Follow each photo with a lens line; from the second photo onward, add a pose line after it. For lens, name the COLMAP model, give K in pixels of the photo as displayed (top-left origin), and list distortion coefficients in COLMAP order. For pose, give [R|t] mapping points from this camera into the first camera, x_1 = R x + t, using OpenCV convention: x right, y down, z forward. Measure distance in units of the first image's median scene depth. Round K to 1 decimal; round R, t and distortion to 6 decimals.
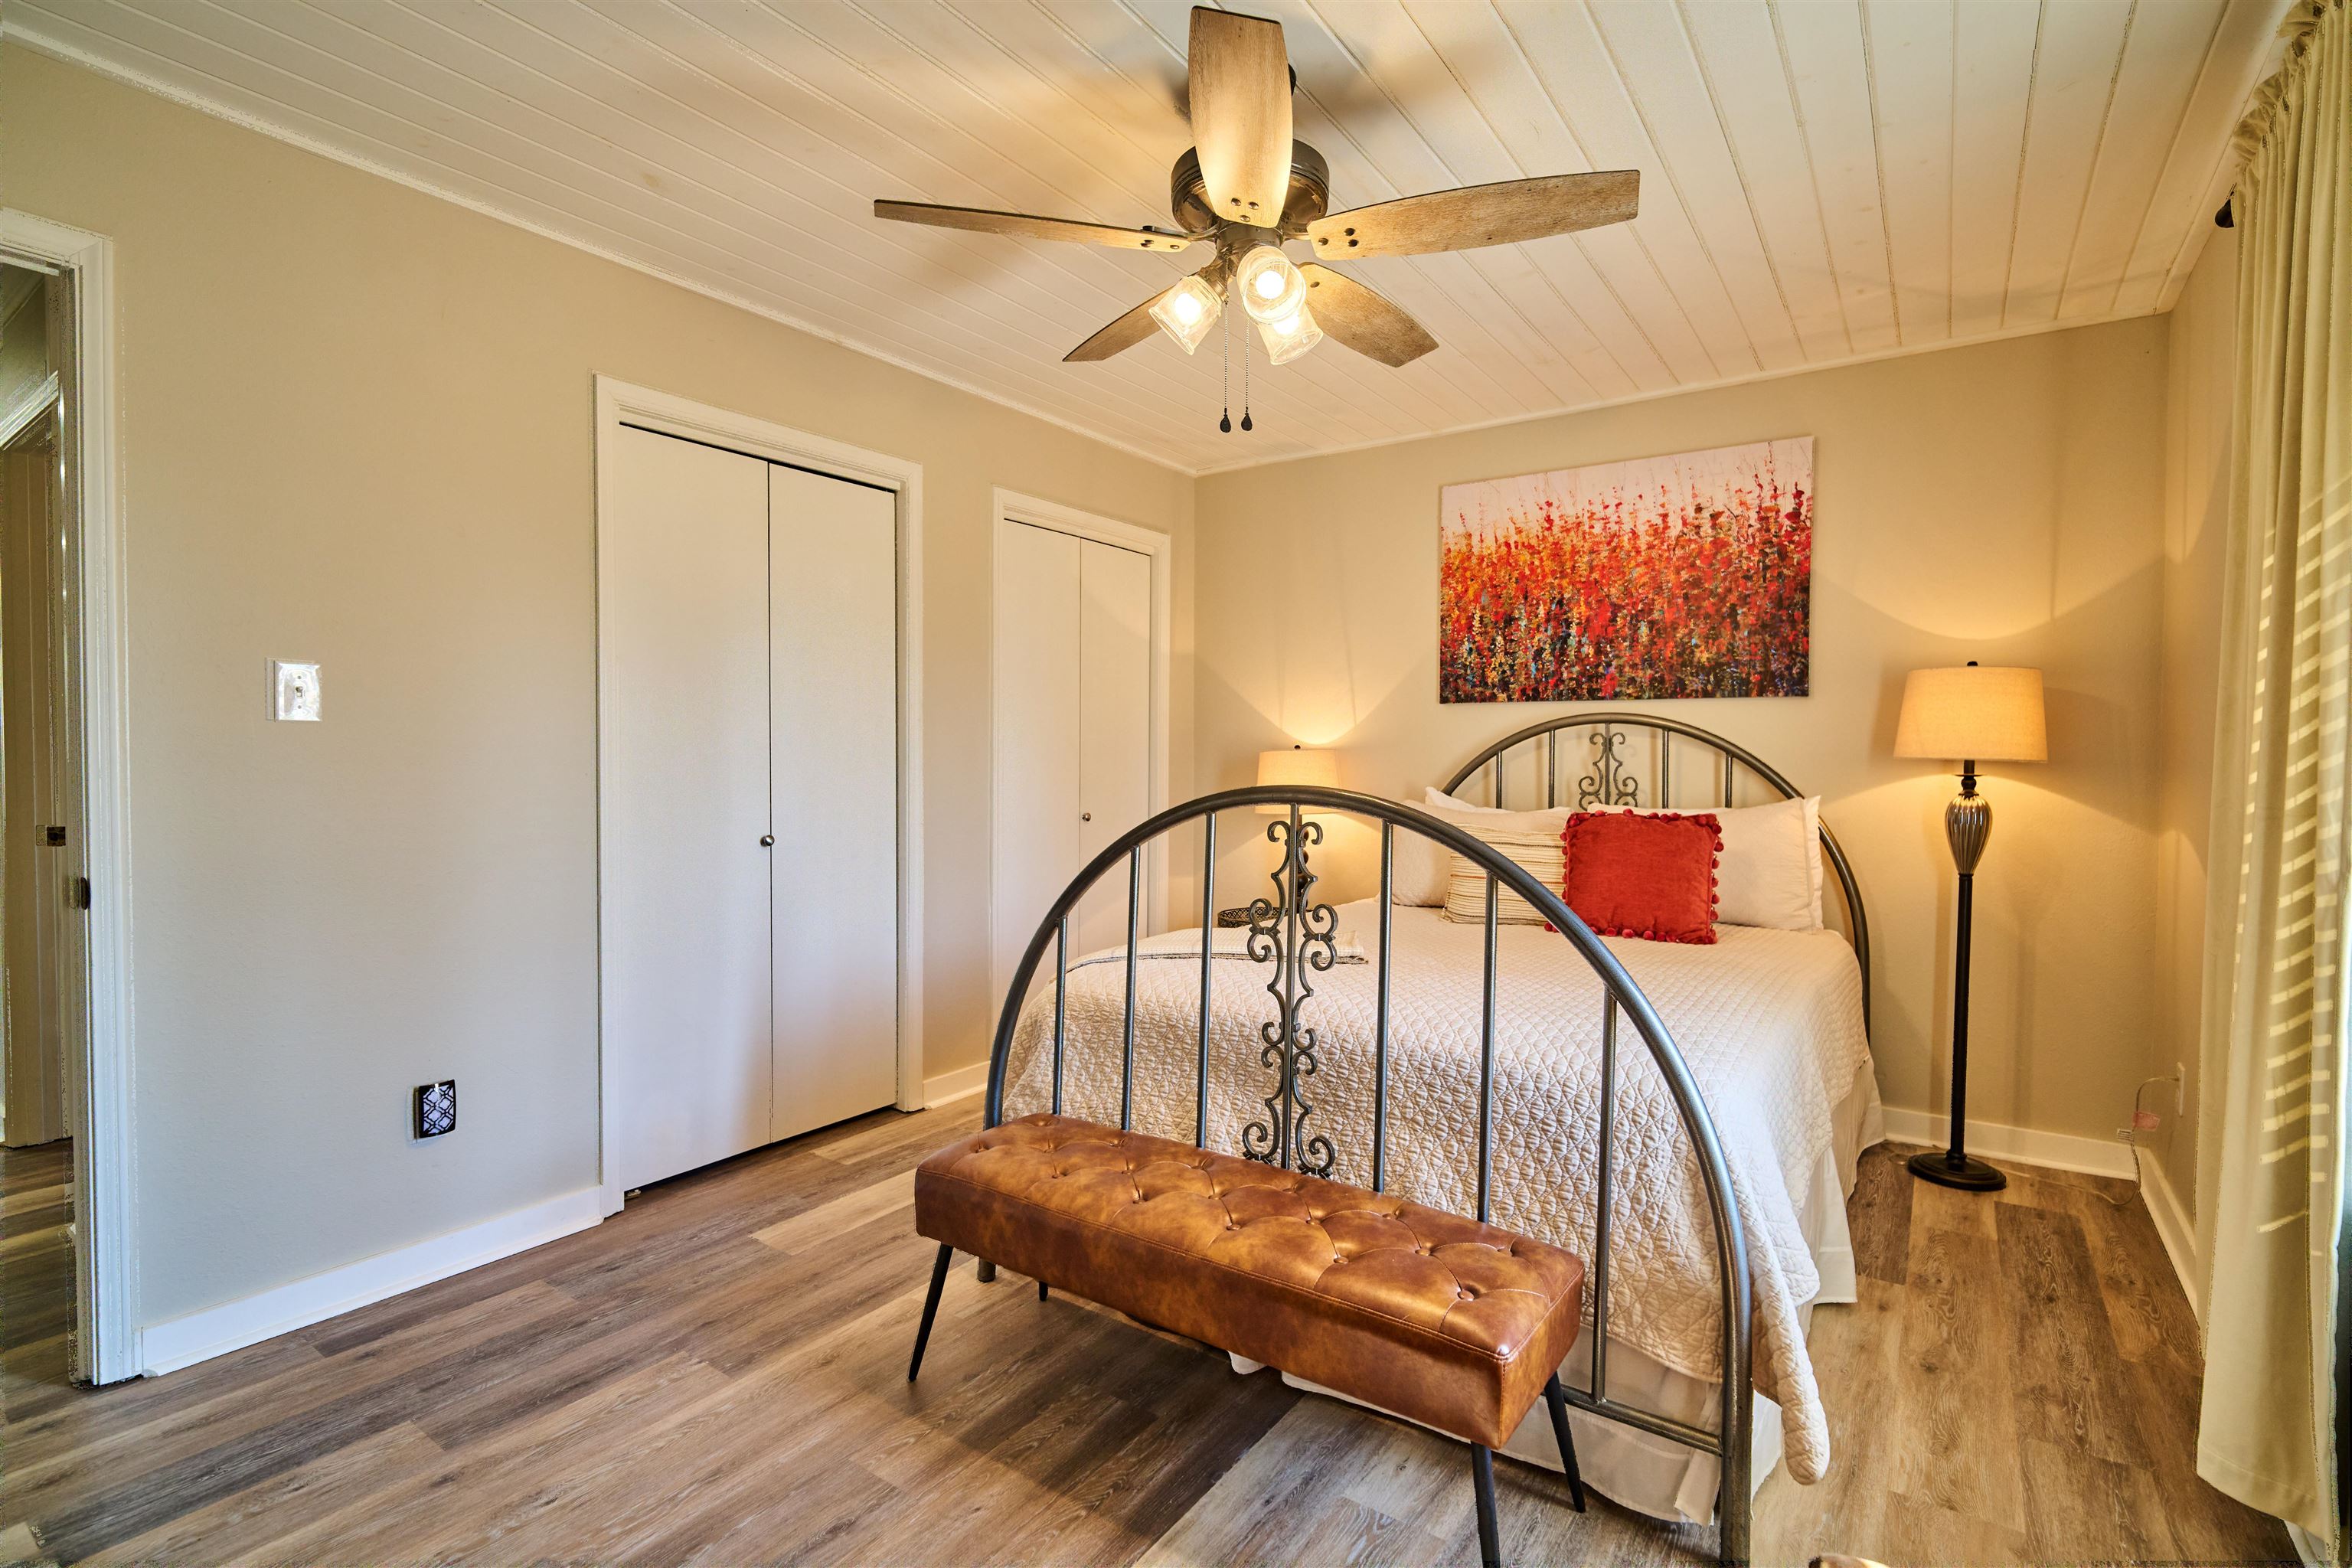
lens RADIAL K [[1085.2, 0, 1183.9], [0, 1085.2, 779.5], [0, 0, 1]] dist [-0.002701, -0.003165]
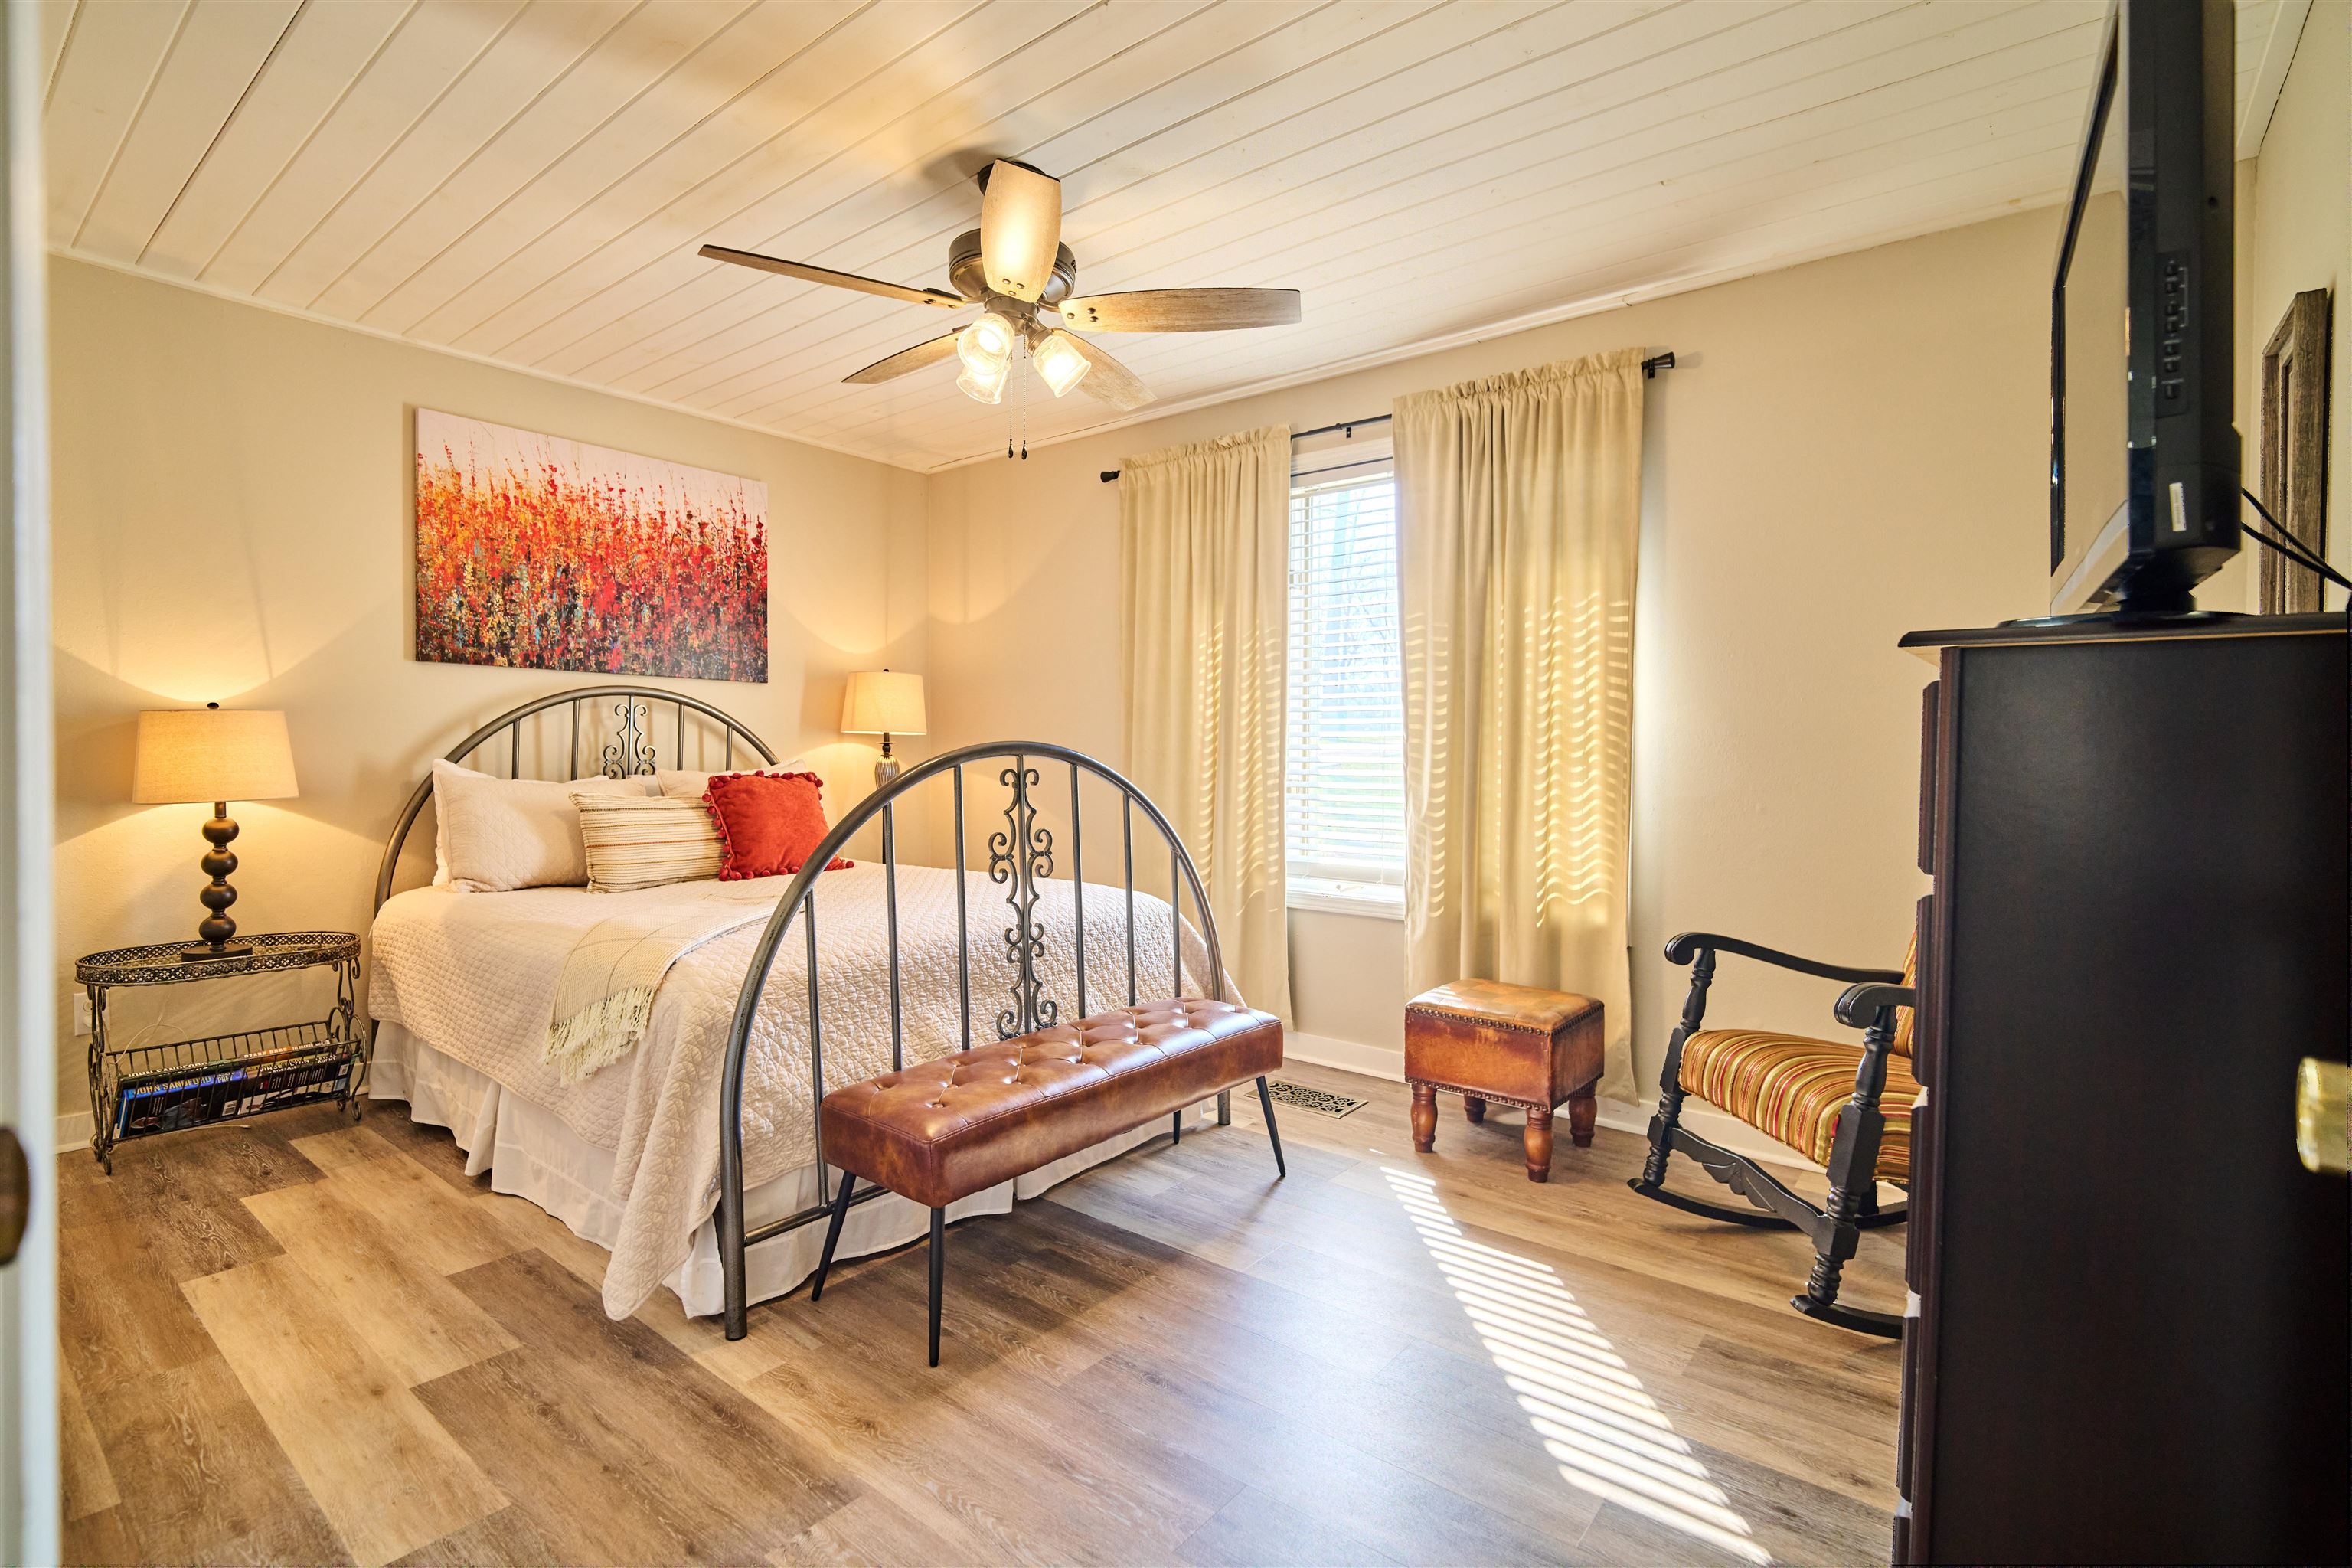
lens RADIAL K [[1085.2, 0, 1179.5], [0, 1085.2, 778.4], [0, 0, 1]] dist [-0.002701, -0.003165]
pose [[0.068014, -0.026873, 0.997322, -0.661419], [0.015754, 0.999541, 0.025859, 0.010667], [-0.997560, 0.013953, 0.068406, 0.402901]]
